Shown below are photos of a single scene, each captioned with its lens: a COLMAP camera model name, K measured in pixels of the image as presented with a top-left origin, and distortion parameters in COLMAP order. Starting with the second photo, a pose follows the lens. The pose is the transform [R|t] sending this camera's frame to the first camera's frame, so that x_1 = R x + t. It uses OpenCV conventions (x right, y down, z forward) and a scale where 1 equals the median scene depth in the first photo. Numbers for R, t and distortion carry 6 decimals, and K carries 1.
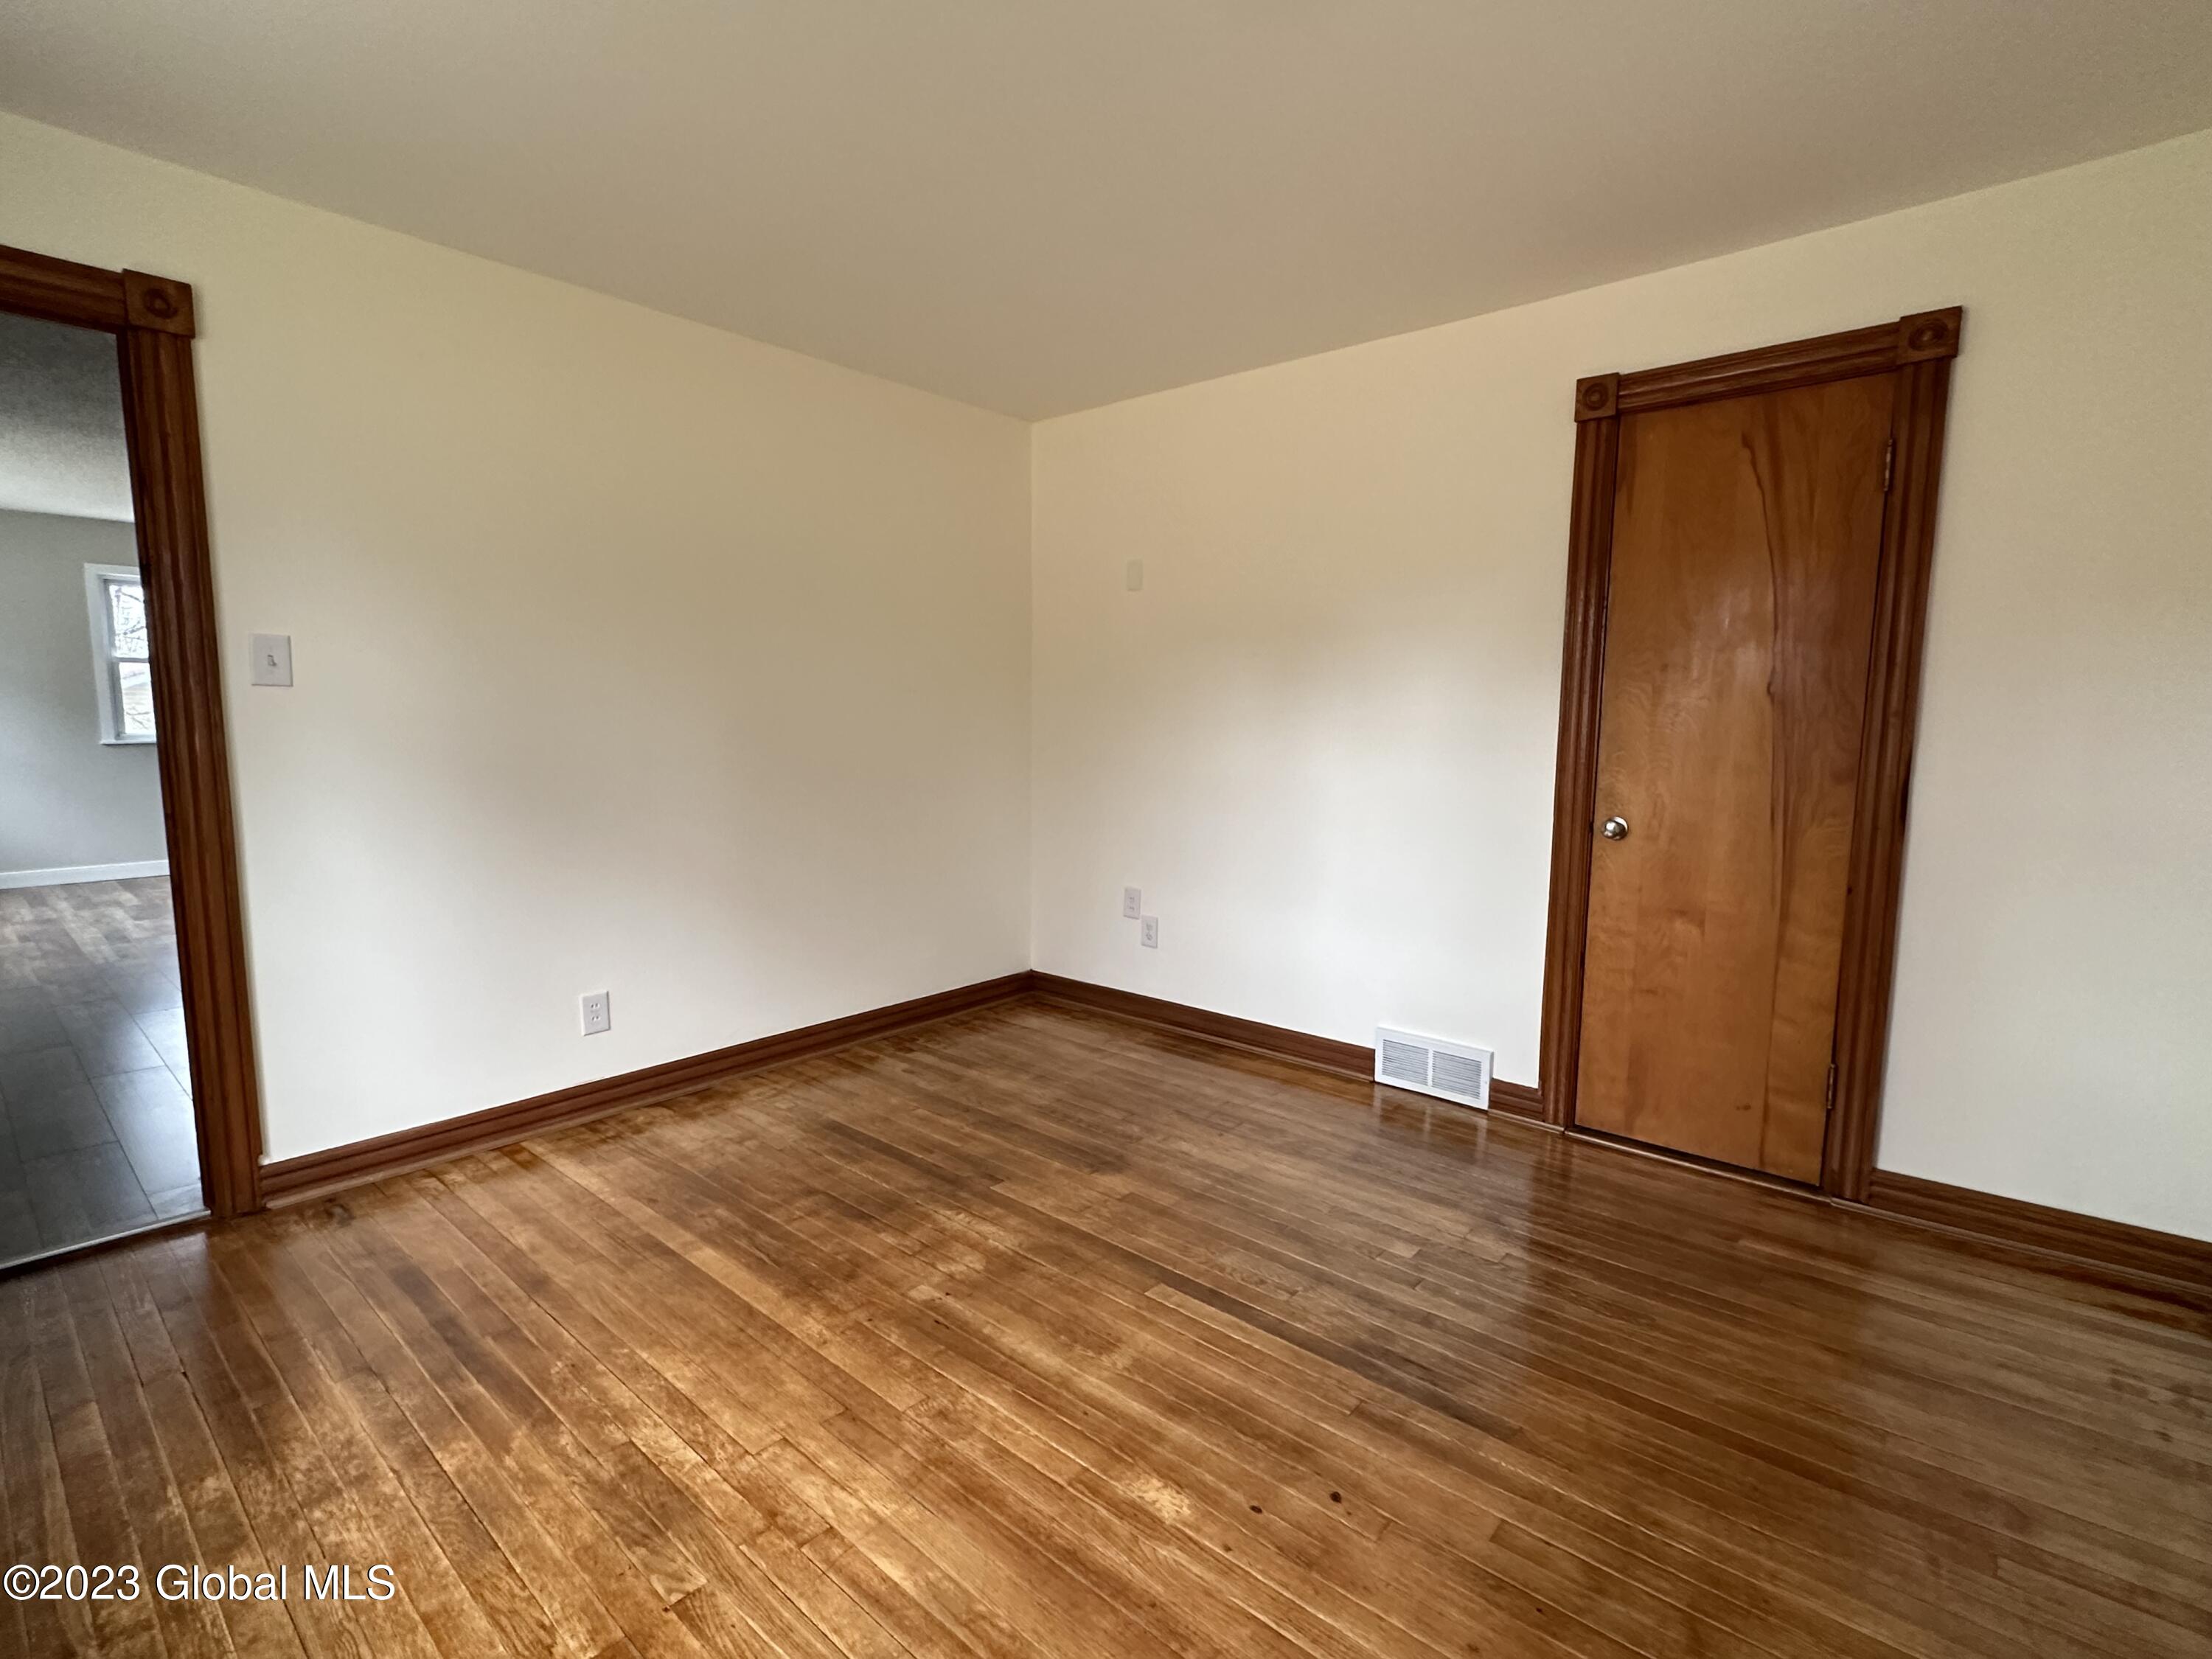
lens RADIAL K [[1041.3, 0, 1101.8], [0, 1041.3, 833.7], [0, 0, 1]] dist [-0.001249, 0.000474]
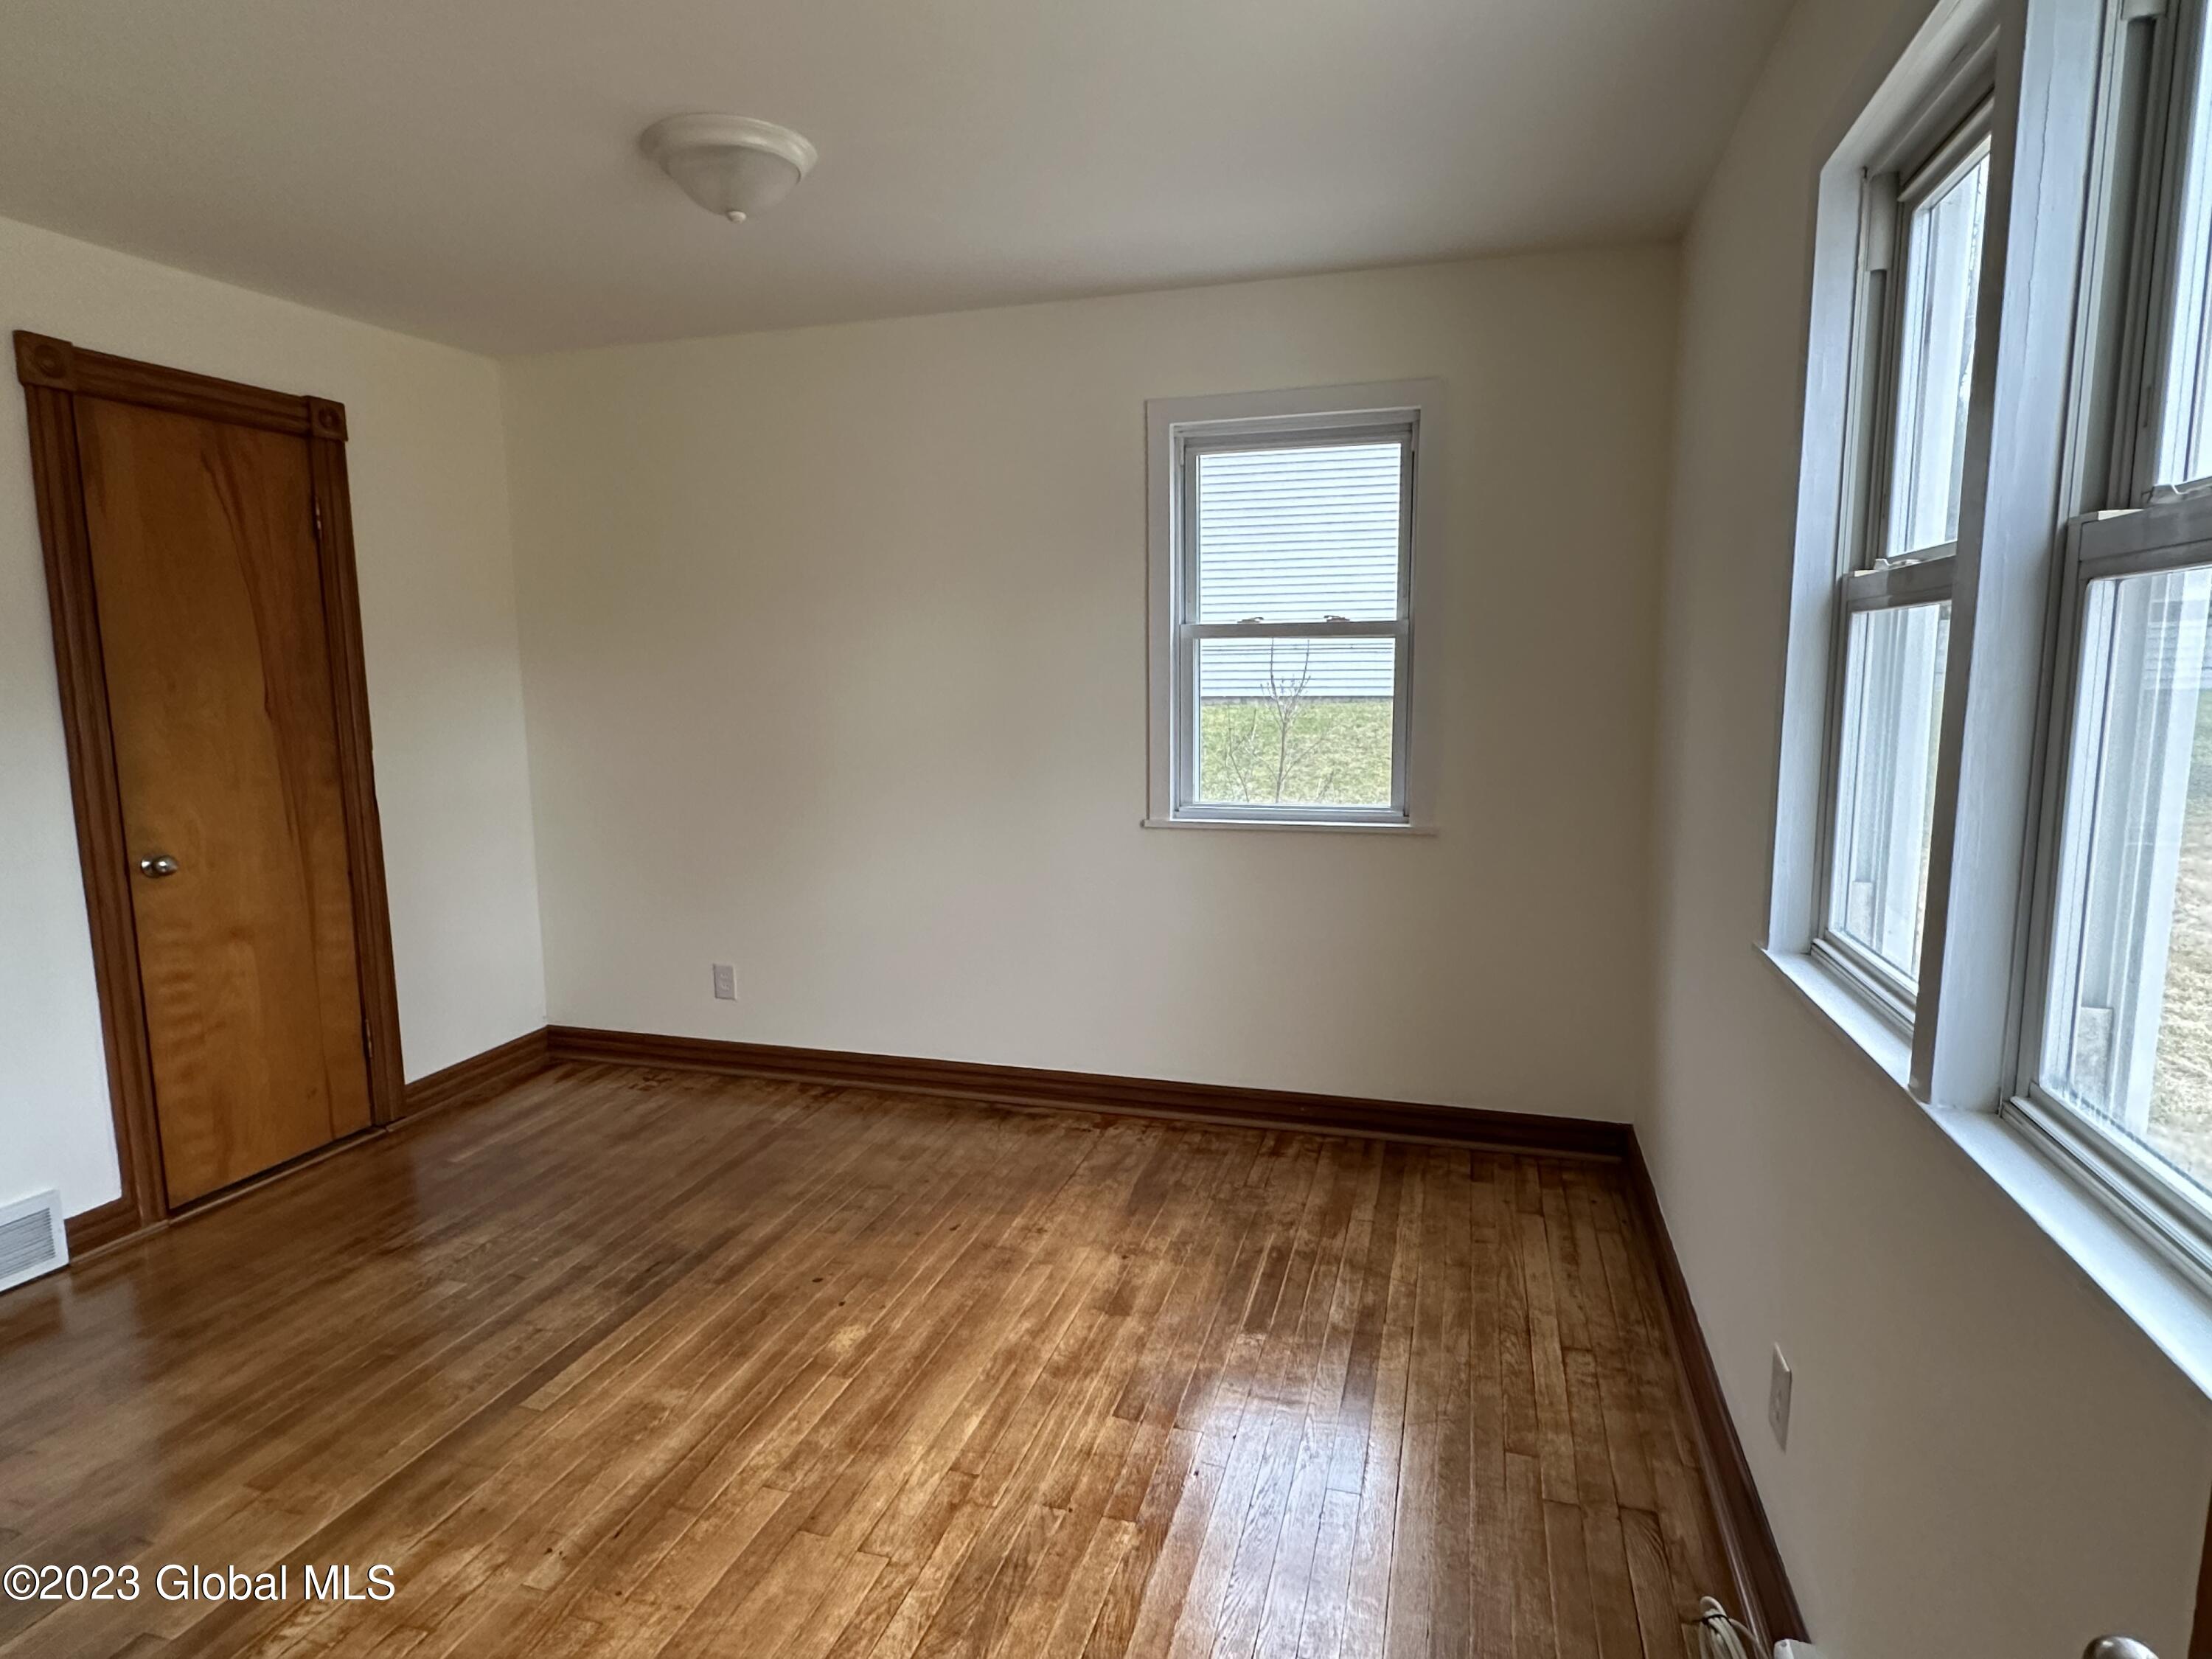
lens RADIAL K [[1228.8, 0, 1104.7], [0, 1228.8, 842.2], [0, 0, 1]] dist [-0.001267, -0.000876]
pose [[-0.414317, -0.134328, 0.900165, -1.124349], [0.112767, 0.973851, 0.197227, -0.200080], [-0.903119, 0.183223, -0.388336, 0.957537]]
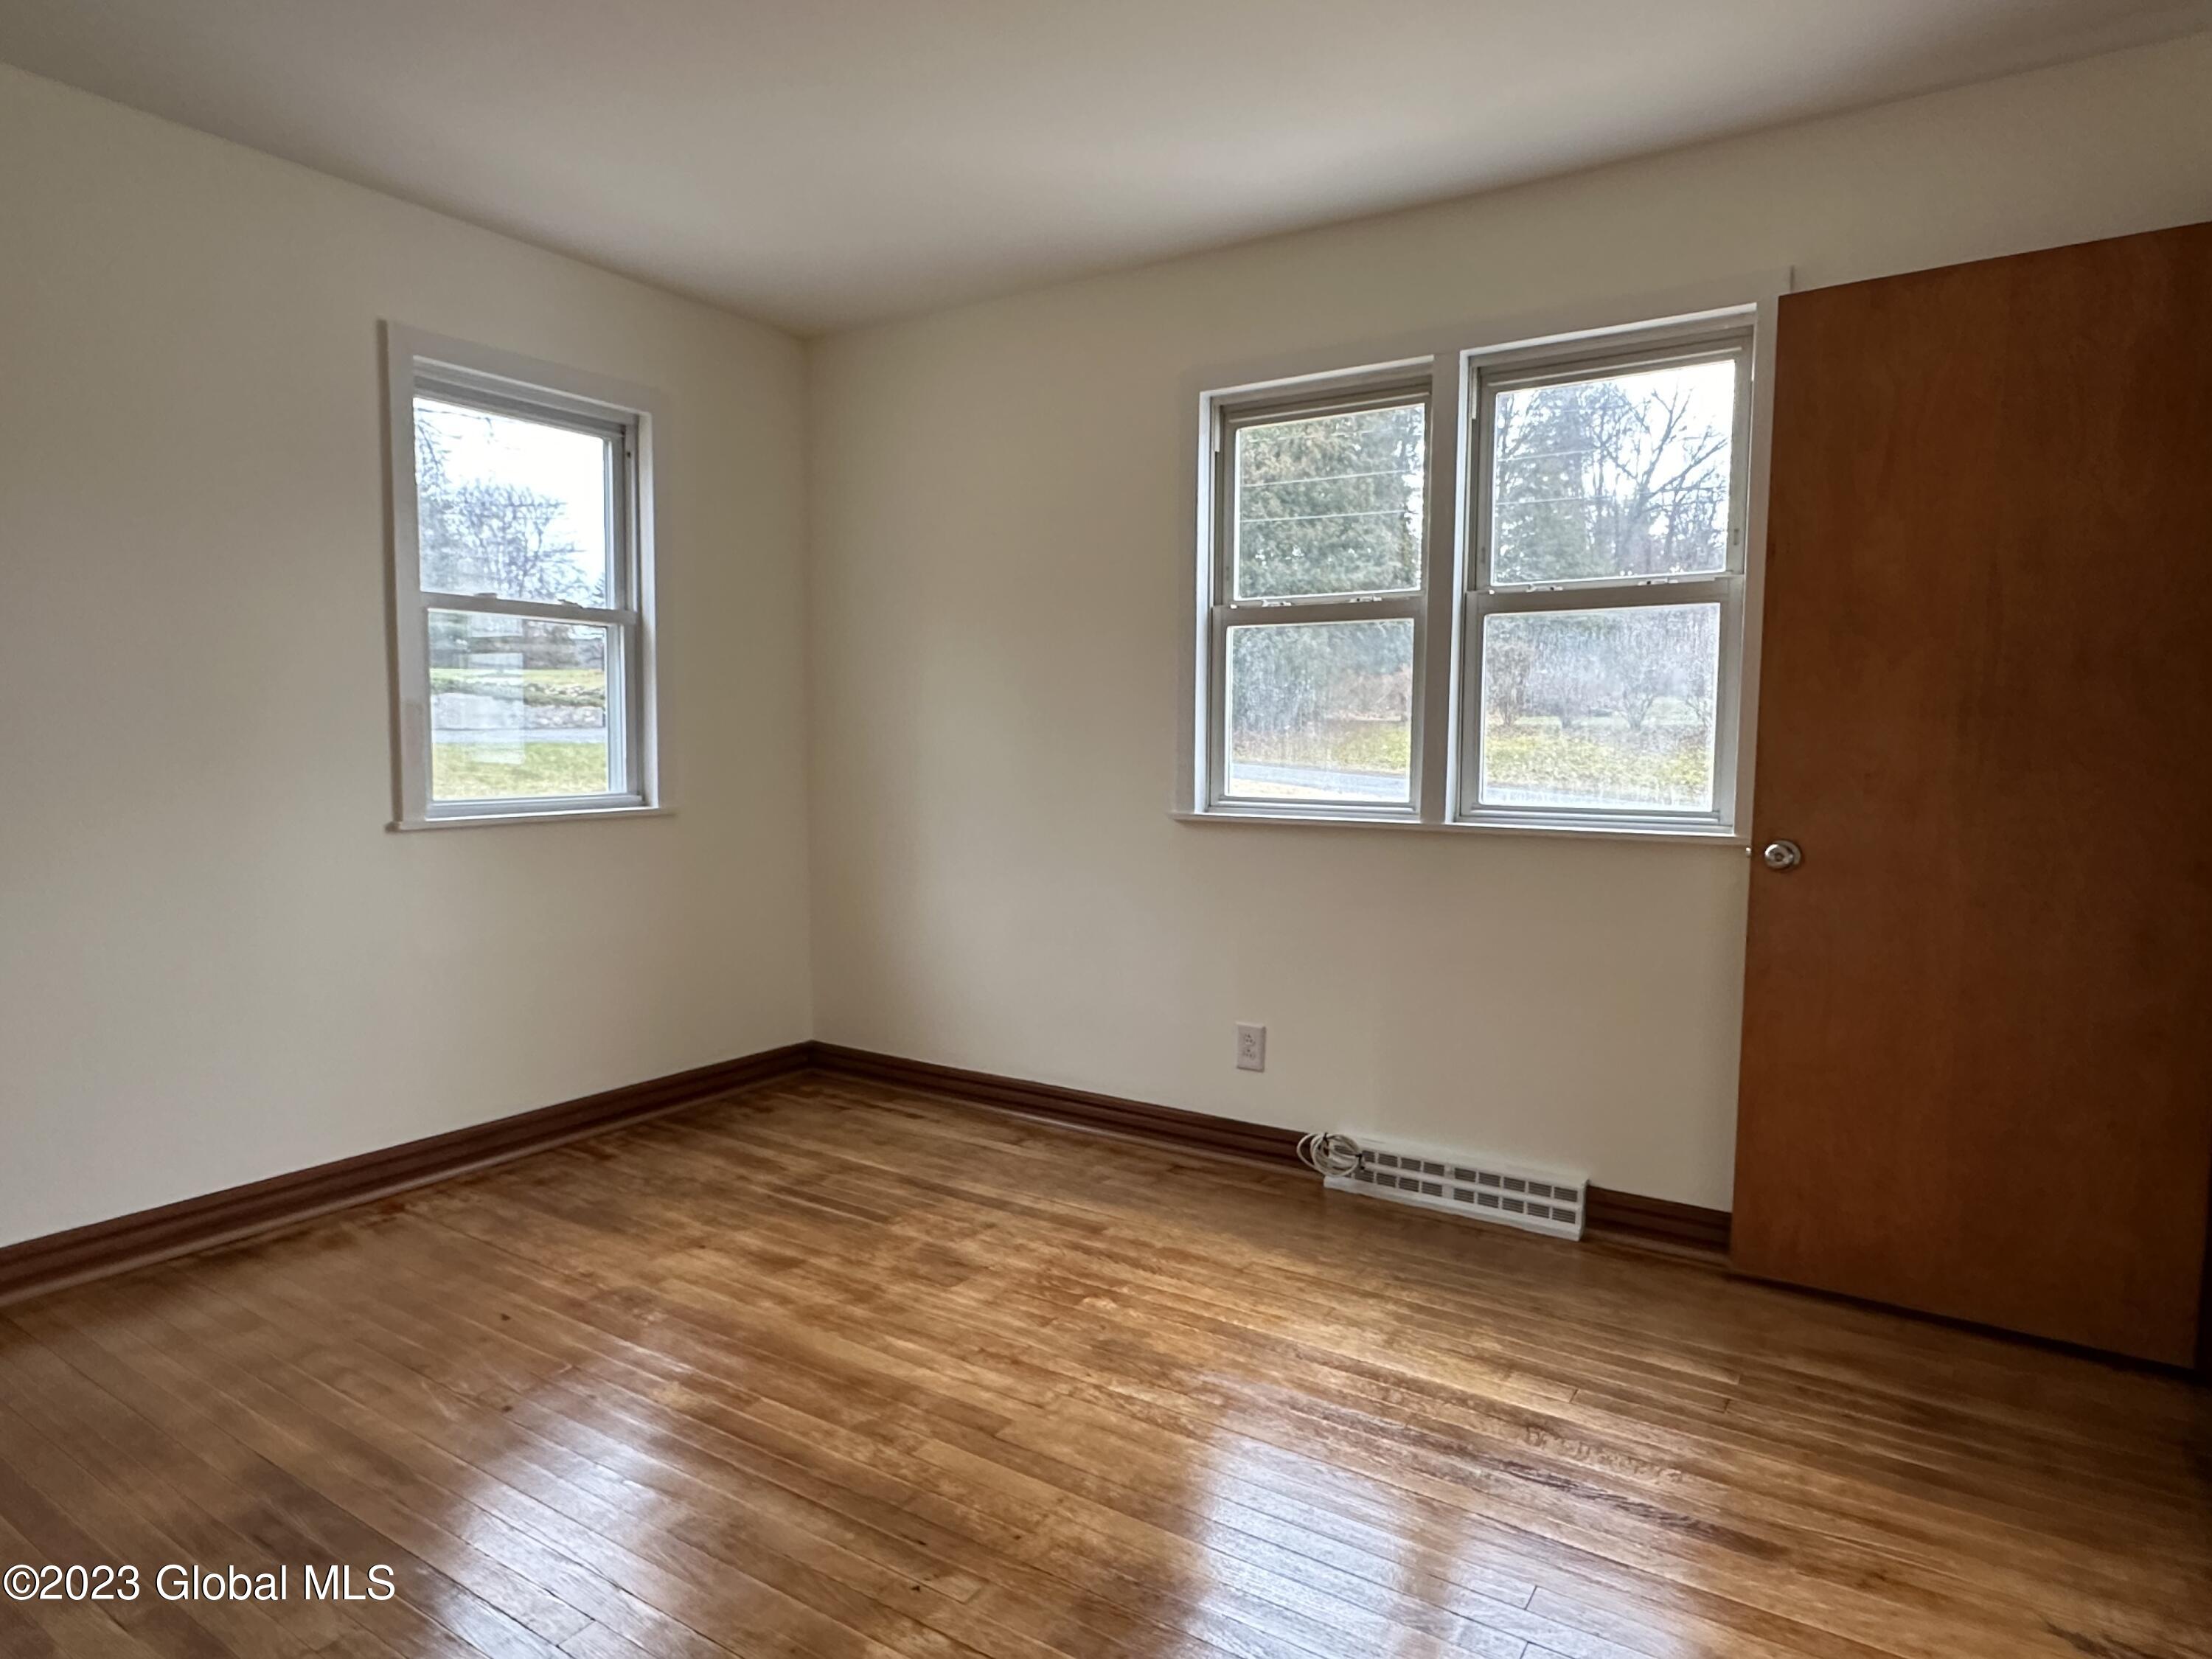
lens RADIAL K [[1316.1, 0, 1104.8], [0, 1316.1, 823.8], [0, 0, 1]] dist [-0.001938, -0.000237]
pose [[-0.990269, -0.003235, -0.139128, -0.159805], [-0.029095, 0.982449, 0.184246, -0.185590], [0.136090, 0.186501, -0.972983, 1.849246]]
